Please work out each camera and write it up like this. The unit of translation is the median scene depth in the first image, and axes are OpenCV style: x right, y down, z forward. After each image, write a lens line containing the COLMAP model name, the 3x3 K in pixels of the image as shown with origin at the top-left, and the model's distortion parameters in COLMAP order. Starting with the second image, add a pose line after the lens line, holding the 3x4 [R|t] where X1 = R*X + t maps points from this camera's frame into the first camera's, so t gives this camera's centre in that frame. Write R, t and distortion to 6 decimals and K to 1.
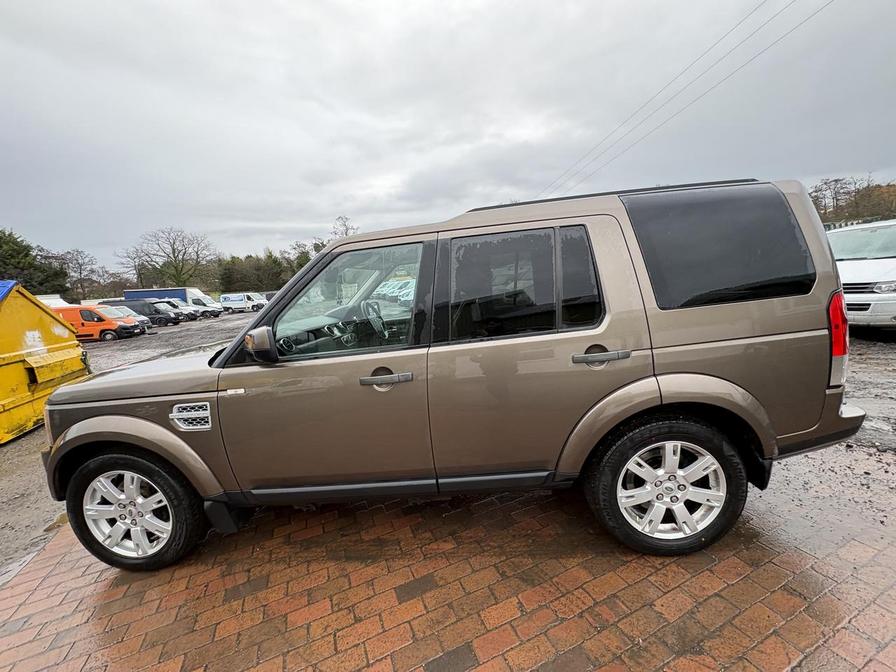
lens RADIAL K [[355.4, 0, 448.4], [0, 355.4, 337.2], [0, 0, 1]] dist [-0.001540, -0.000333]
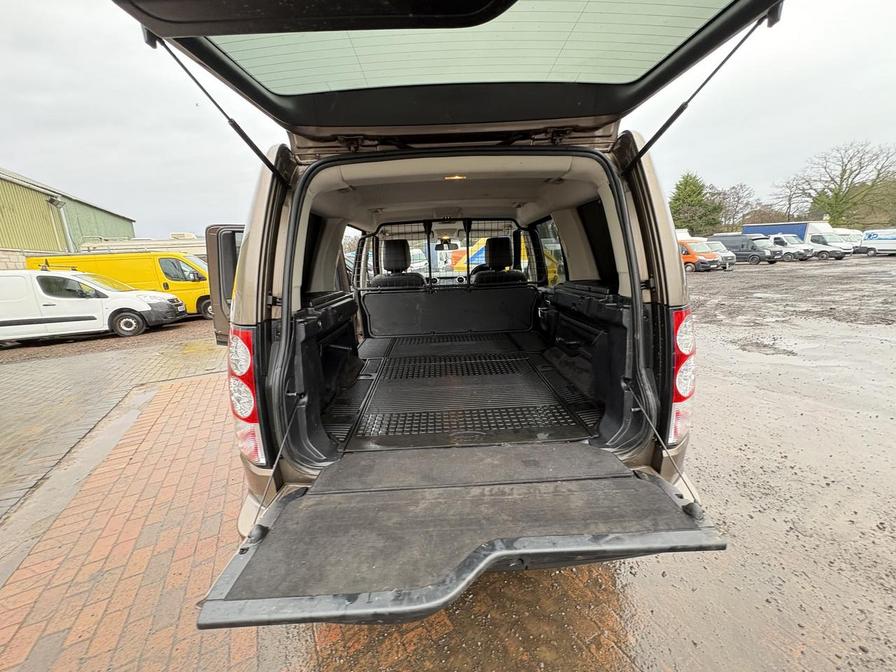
lens RADIAL K [[357.7, 0, 447.1], [0, 357.7, 334.1], [0, 0, 1]] dist [0.001989, 0.000192]
pose [[0.080131, 0.293065, -0.952729, 0.098301], [-0.123071, 0.951398, 0.282304, -0.019690], [0.989158, 0.094632, 0.112304, 0.072146]]
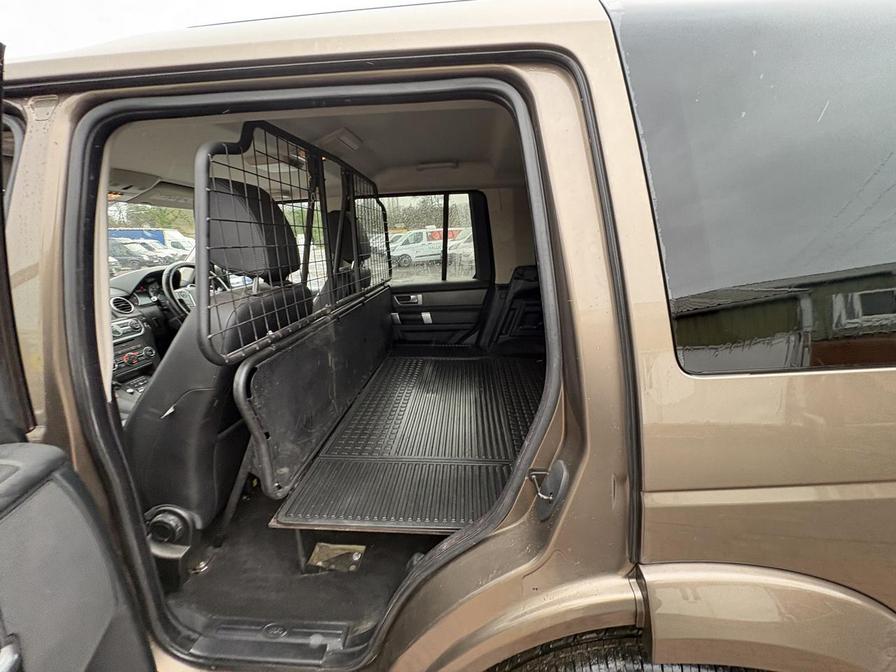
lens RADIAL K [[355.4, 0, 448.4], [0, 355.4, 337.2], [0, 0, 1]] dist [-0.001540, -0.000333]
pose [[0.998489, 0.054251, 0.008745, 0.020603], [-0.054902, 0.991599, 0.117122, -0.006979], [-0.002317, -0.117425, 0.993079, 0.036924]]
